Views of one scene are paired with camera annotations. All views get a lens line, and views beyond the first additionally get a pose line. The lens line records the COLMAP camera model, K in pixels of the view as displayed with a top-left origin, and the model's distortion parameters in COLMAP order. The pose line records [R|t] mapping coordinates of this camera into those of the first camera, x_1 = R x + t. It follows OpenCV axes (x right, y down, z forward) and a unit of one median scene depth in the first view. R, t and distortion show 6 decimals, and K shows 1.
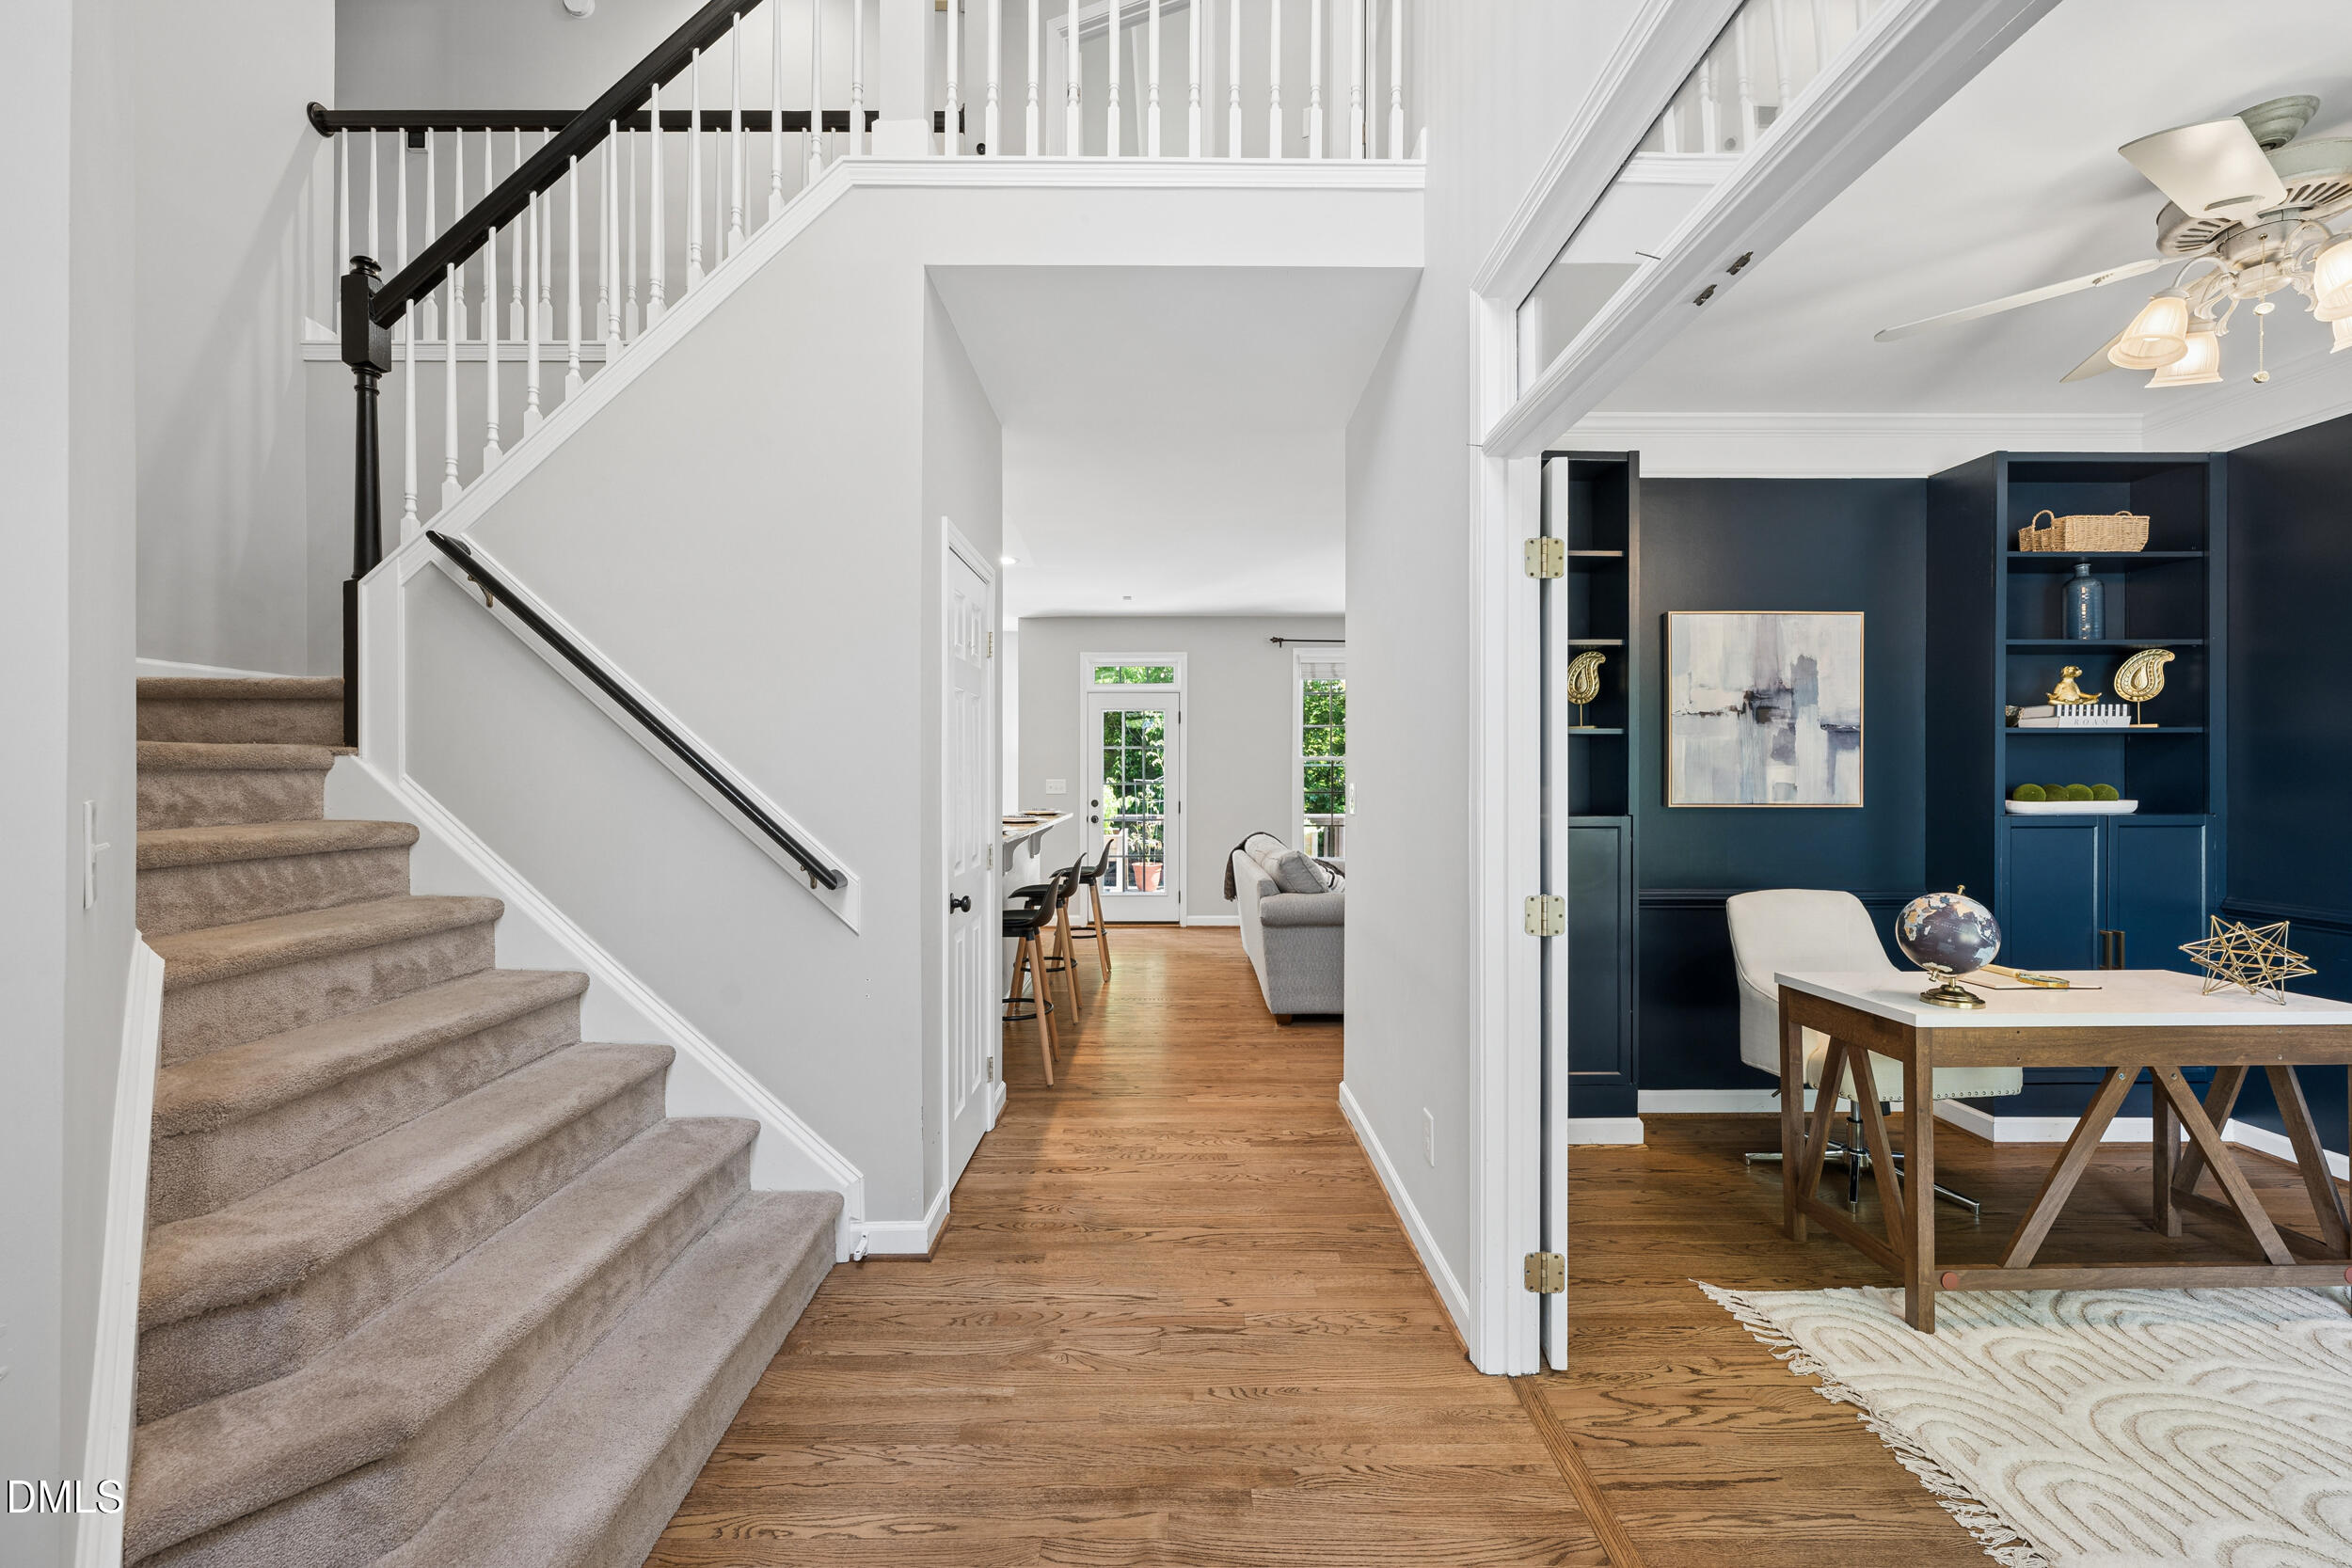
lens RADIAL K [[924.4, 0, 1175.6], [0, 924.4, 777.0], [0, 0, 1]] dist [-0.000660, -0.000343]
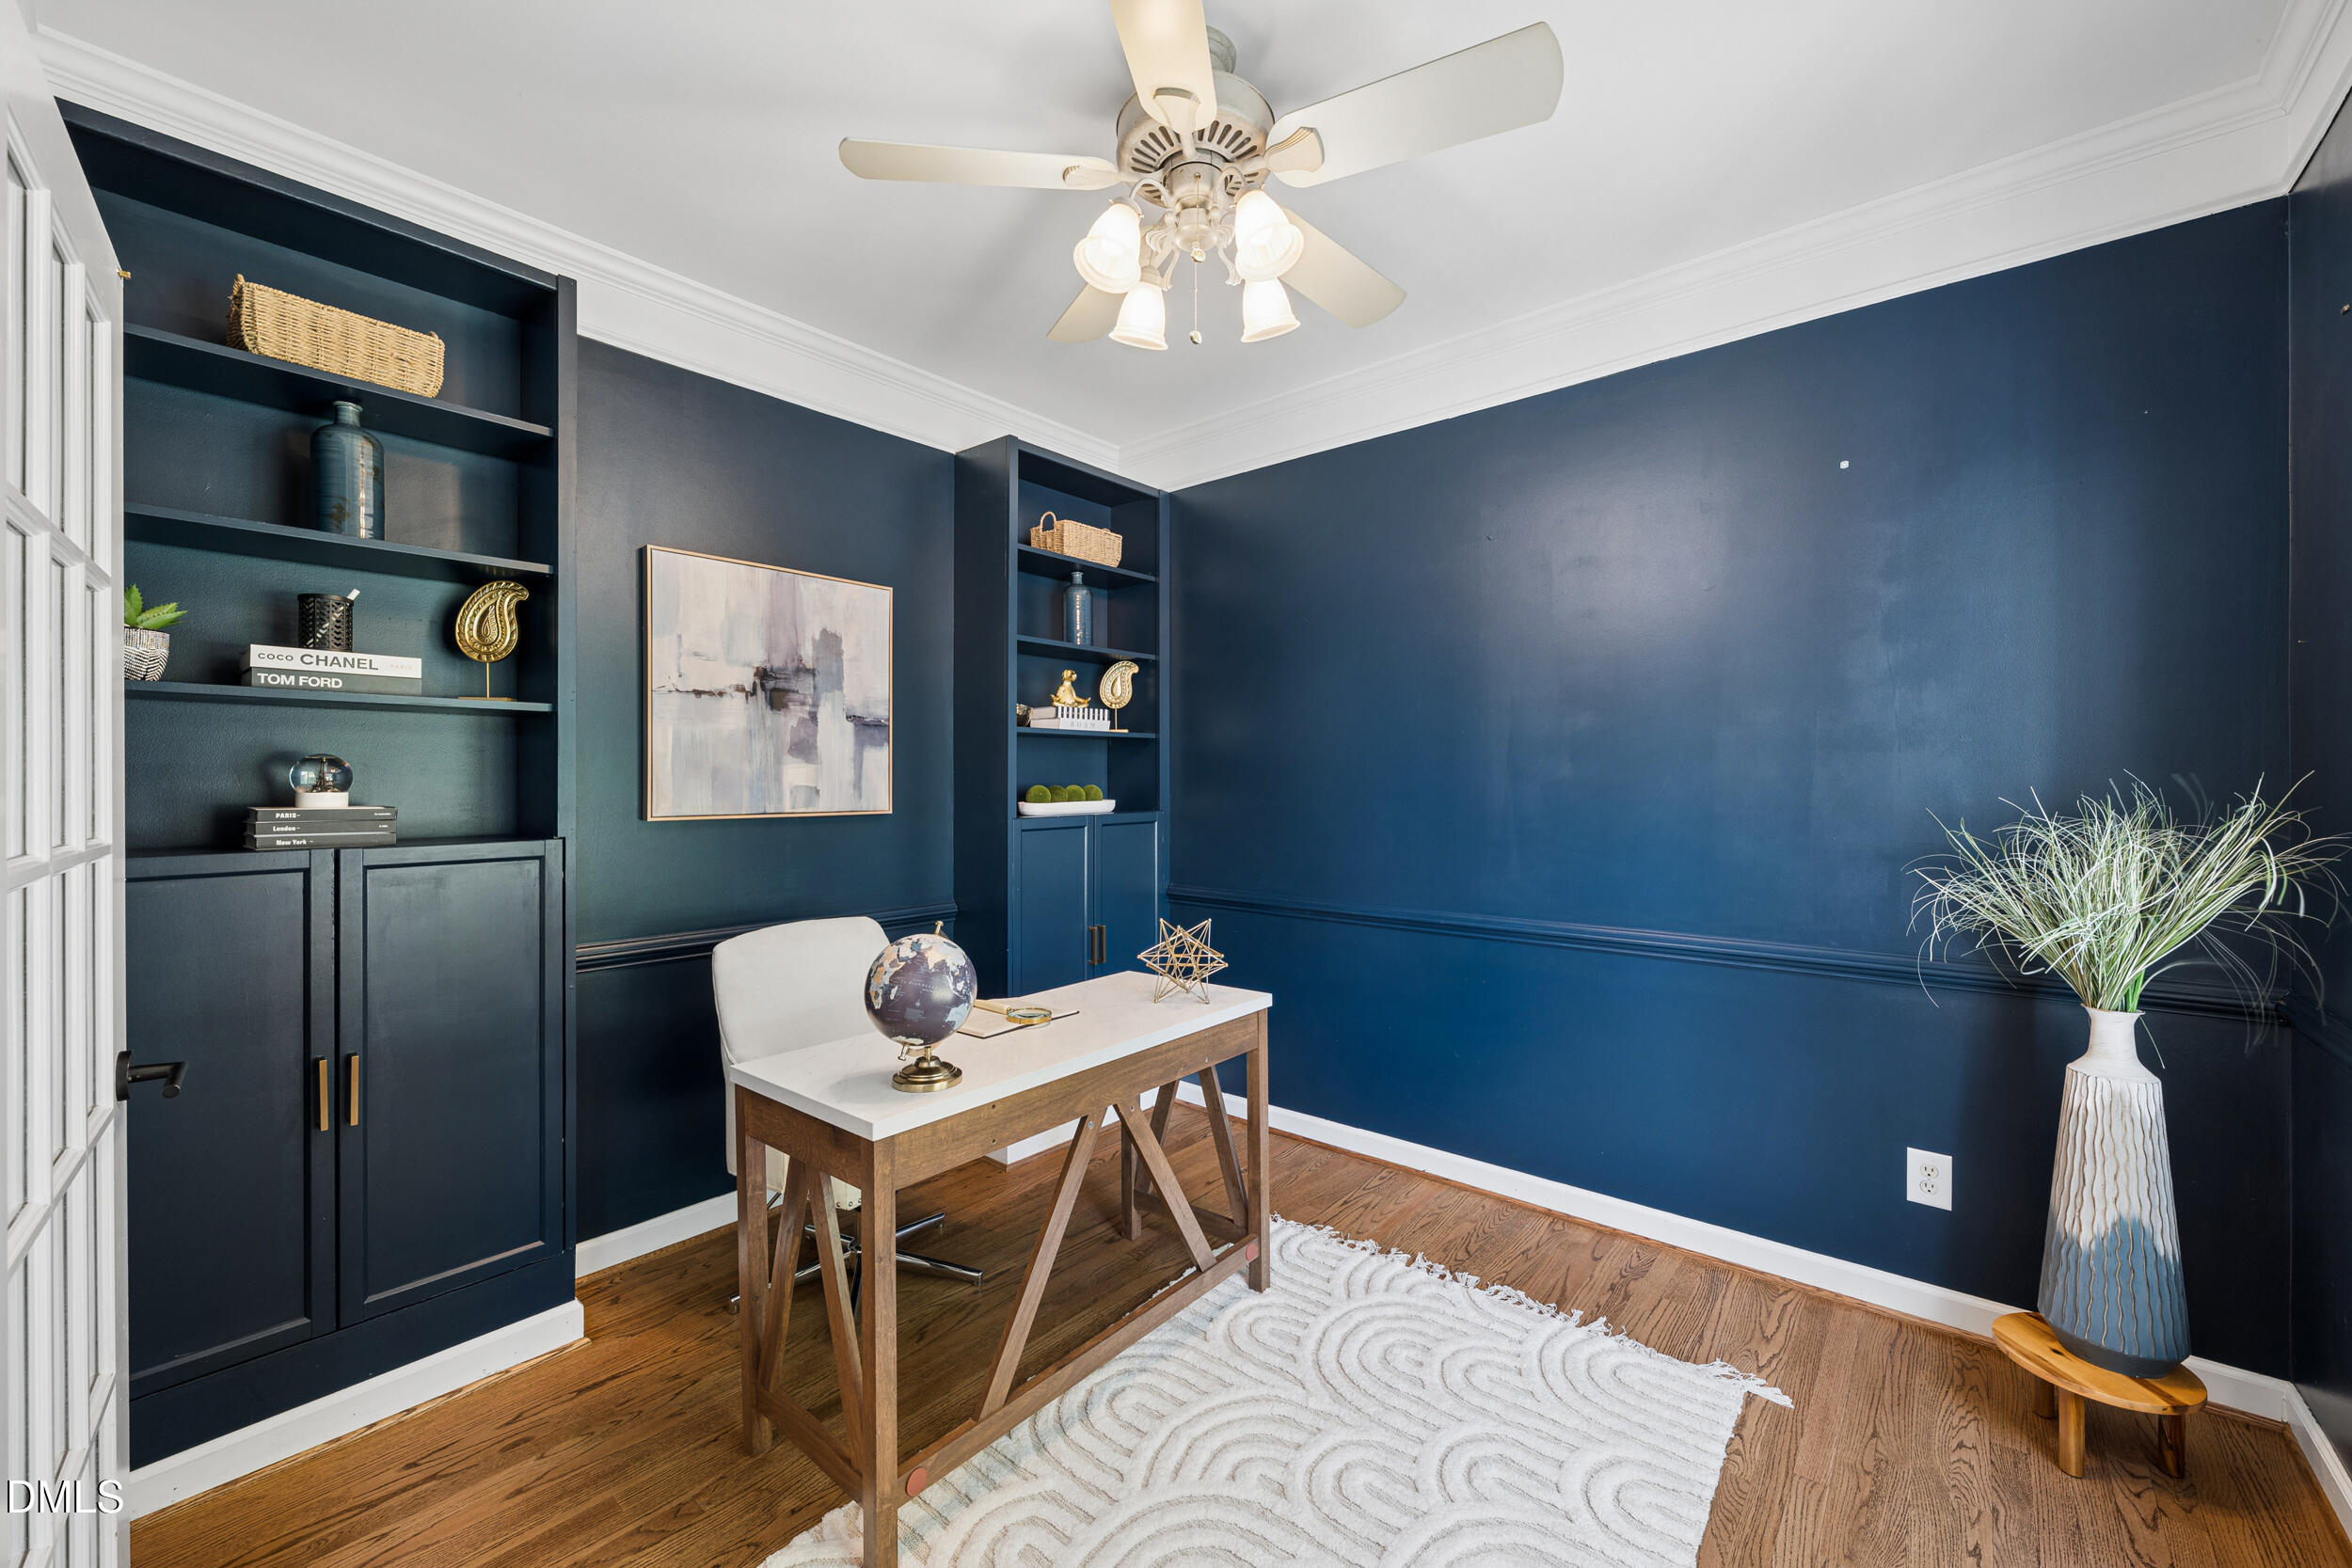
lens RADIAL K [[919.1, 0, 1176.0], [0, 919.1, 784.0], [0, 0, 1]] dist [0.001004, -0.000236]
pose [[0.653965, -0.005203, 0.756507, 0.281074], [0.001211, 0.999982, 0.005831, 0.000480], [-0.756524, -0.002897, 0.653960, 0.248423]]
